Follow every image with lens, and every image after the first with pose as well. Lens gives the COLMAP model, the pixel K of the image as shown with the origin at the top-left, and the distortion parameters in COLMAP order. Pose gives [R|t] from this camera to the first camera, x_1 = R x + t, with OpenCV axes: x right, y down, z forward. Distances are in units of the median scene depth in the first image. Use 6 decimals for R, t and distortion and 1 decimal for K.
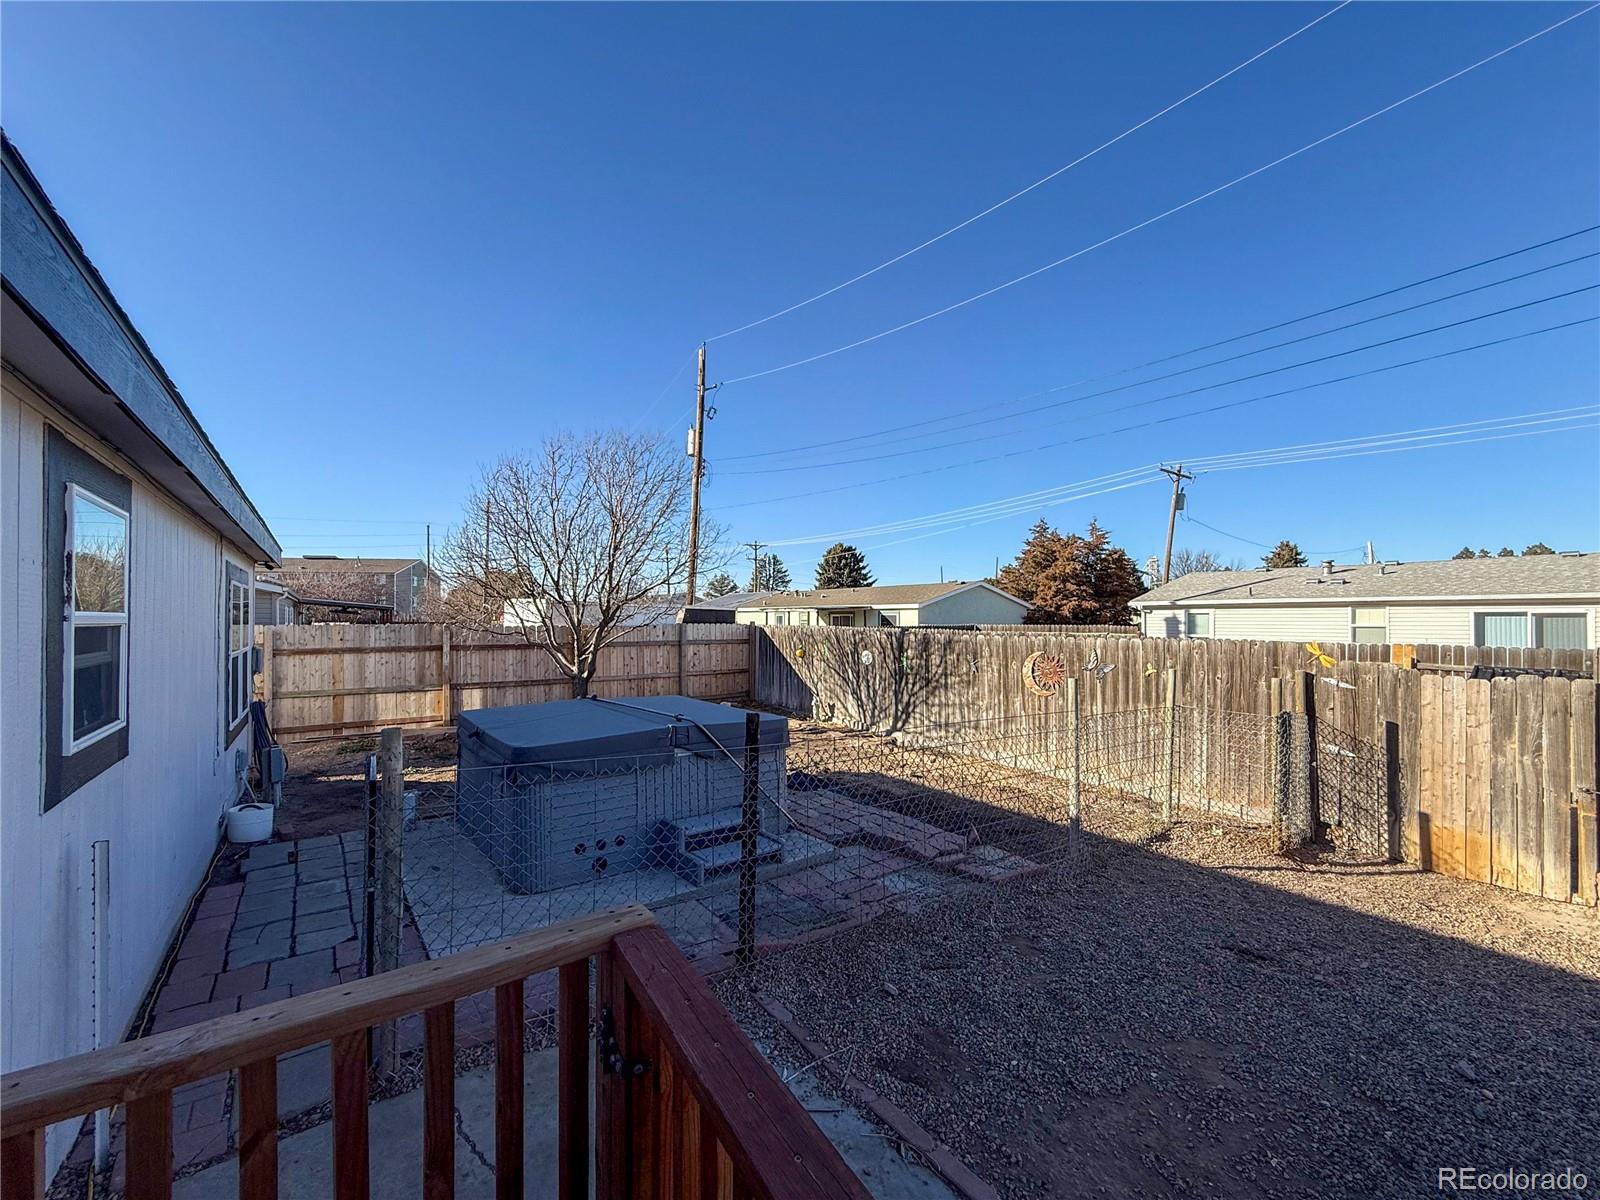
lens RADIAL K [[637.4, 0, 817.1], [0, 637.4, 658.2], [0, 0, 1]] dist [-0.002870, 0.000244]
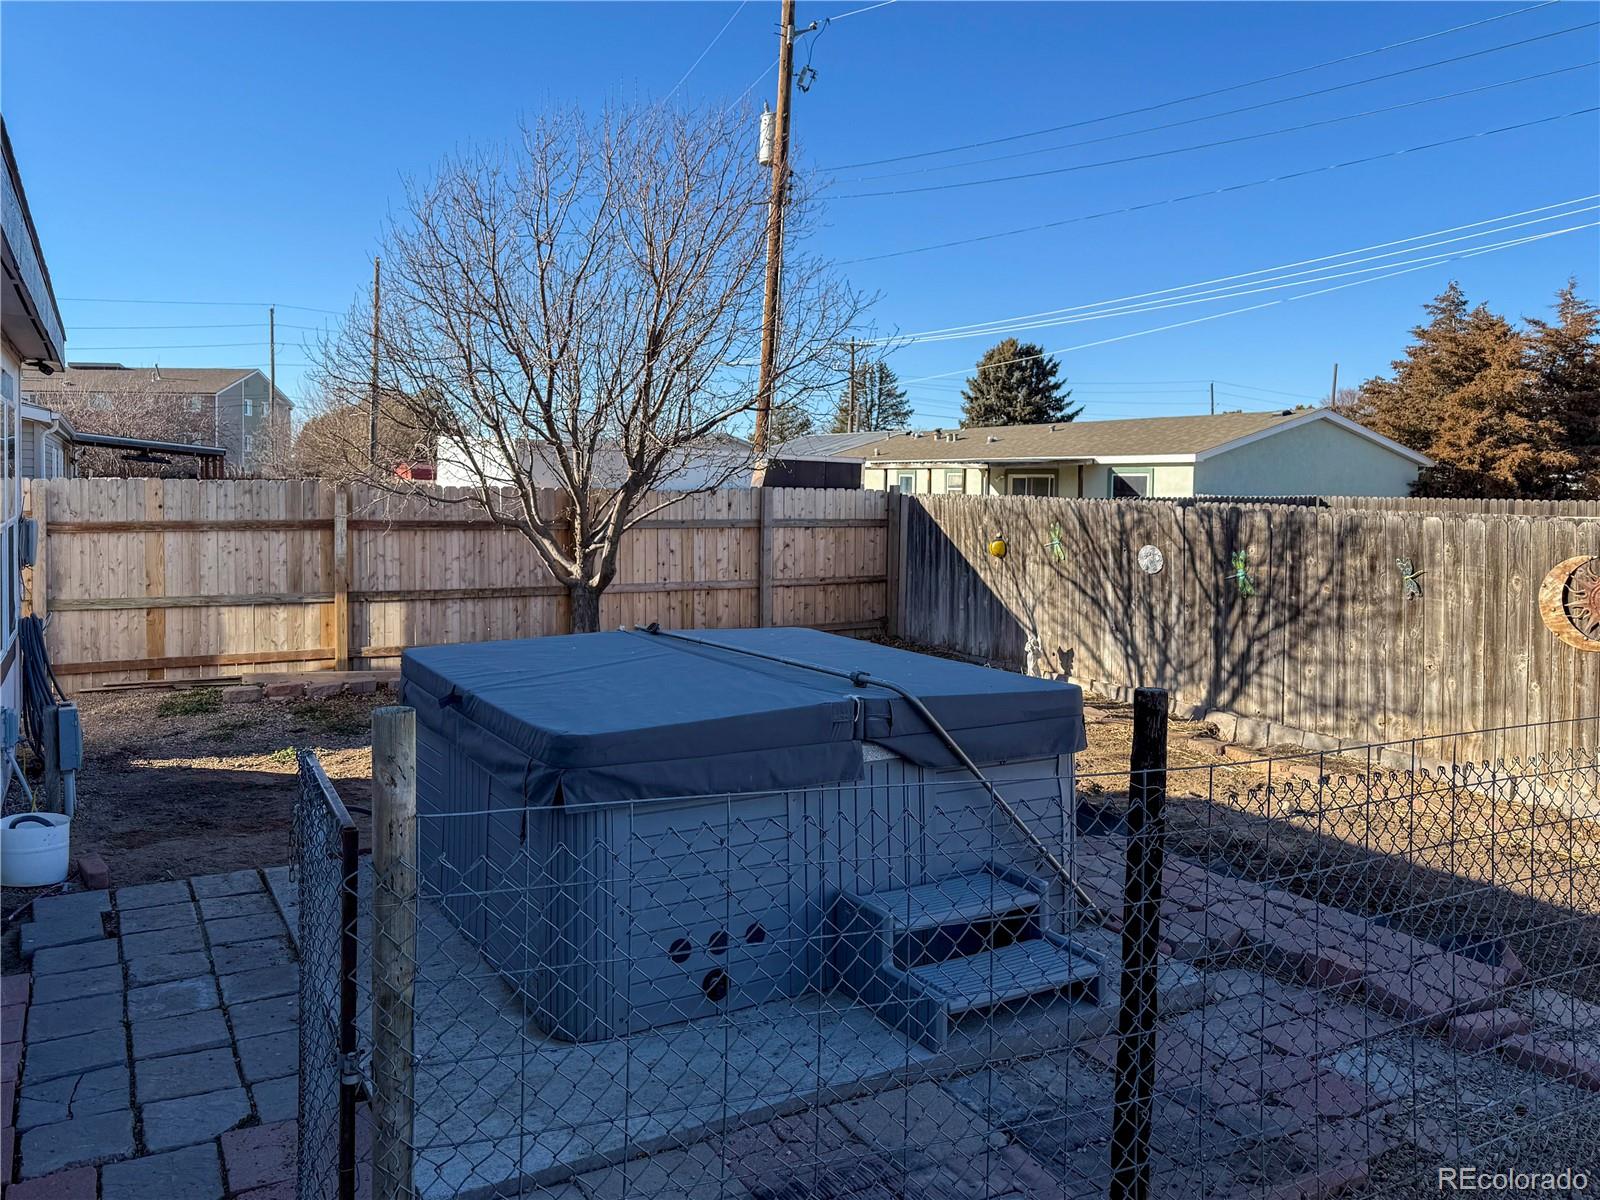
lens RADIAL K [[1162.6, 0, 803.7], [0, 1162.6, 612.1], [0, 0, 1]] dist [0.046946, -0.048672]
pose [[0.992275, 0.025915, -0.121320, -0.076748], [-0.019935, 0.998538, 0.050252, -0.000376], [0.122445, -0.047445, 0.991341, 0.065220]]
